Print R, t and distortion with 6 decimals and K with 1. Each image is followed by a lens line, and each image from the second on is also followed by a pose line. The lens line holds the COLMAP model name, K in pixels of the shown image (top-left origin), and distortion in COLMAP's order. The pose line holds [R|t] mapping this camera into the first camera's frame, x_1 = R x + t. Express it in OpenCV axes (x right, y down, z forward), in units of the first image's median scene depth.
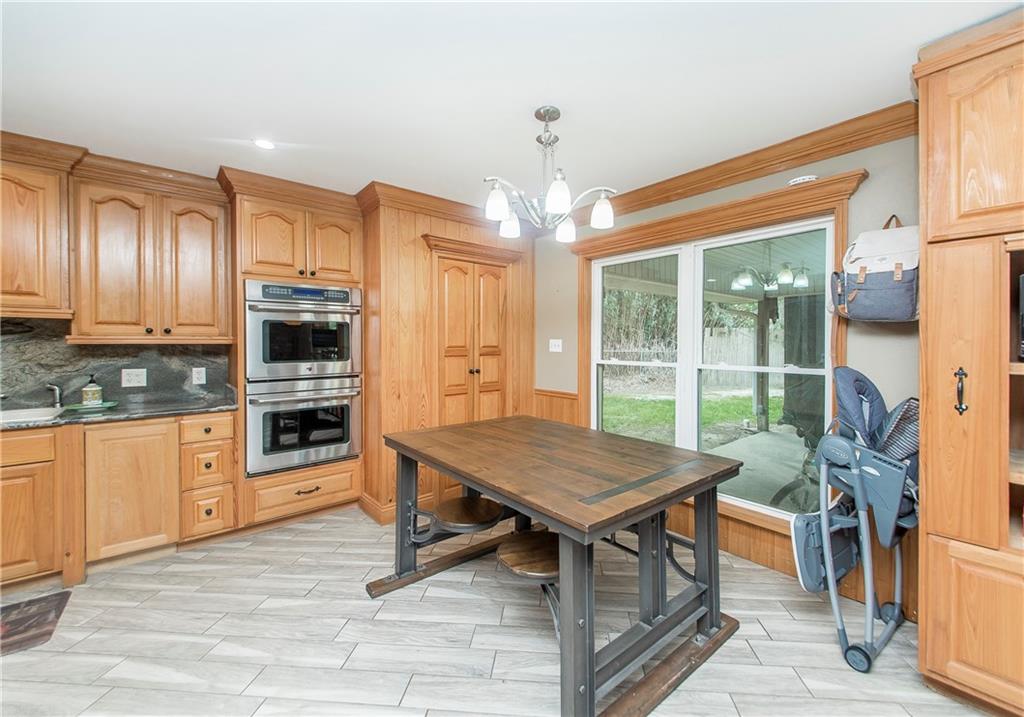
lens RADIAL K [[423.0, 0, 514.1], [0, 423.0, 350.2], [0, 0, 1]] dist [-0.002348, -0.000218]
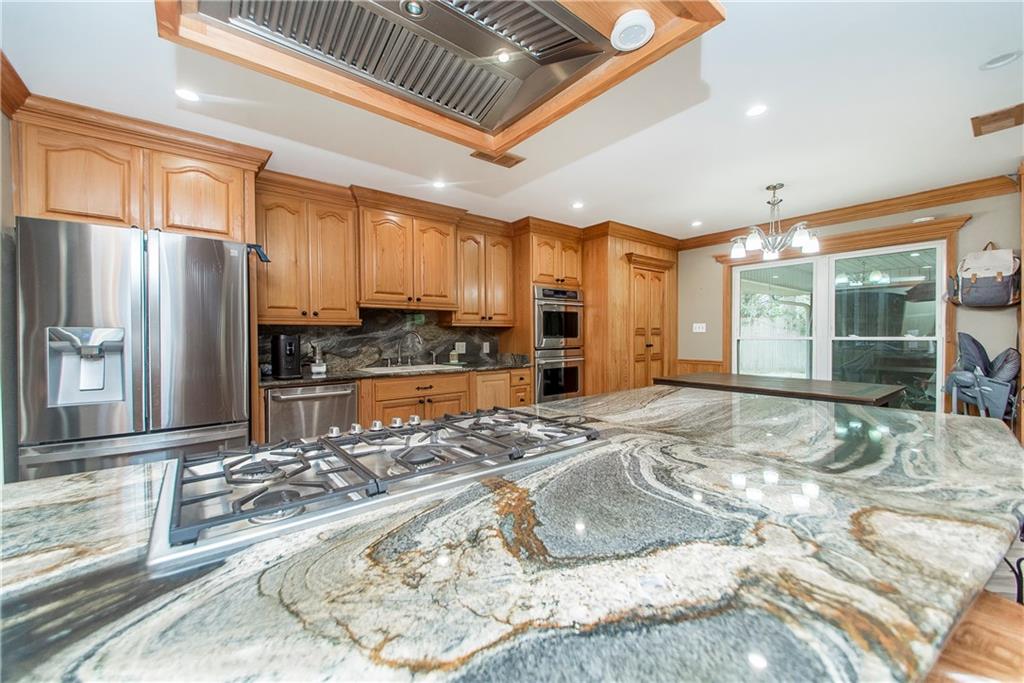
lens RADIAL K [[385.7, 0, 510.8], [0, 385.7, 340.1], [0, 0, 1]] dist [-0.001002, -0.000325]
pose [[0.997759, -0.007014, -0.066549, -0.580841], [0.006838, 0.999973, -0.002865, 0.039001], [0.066567, 0.002404, 0.997779, -0.419655]]
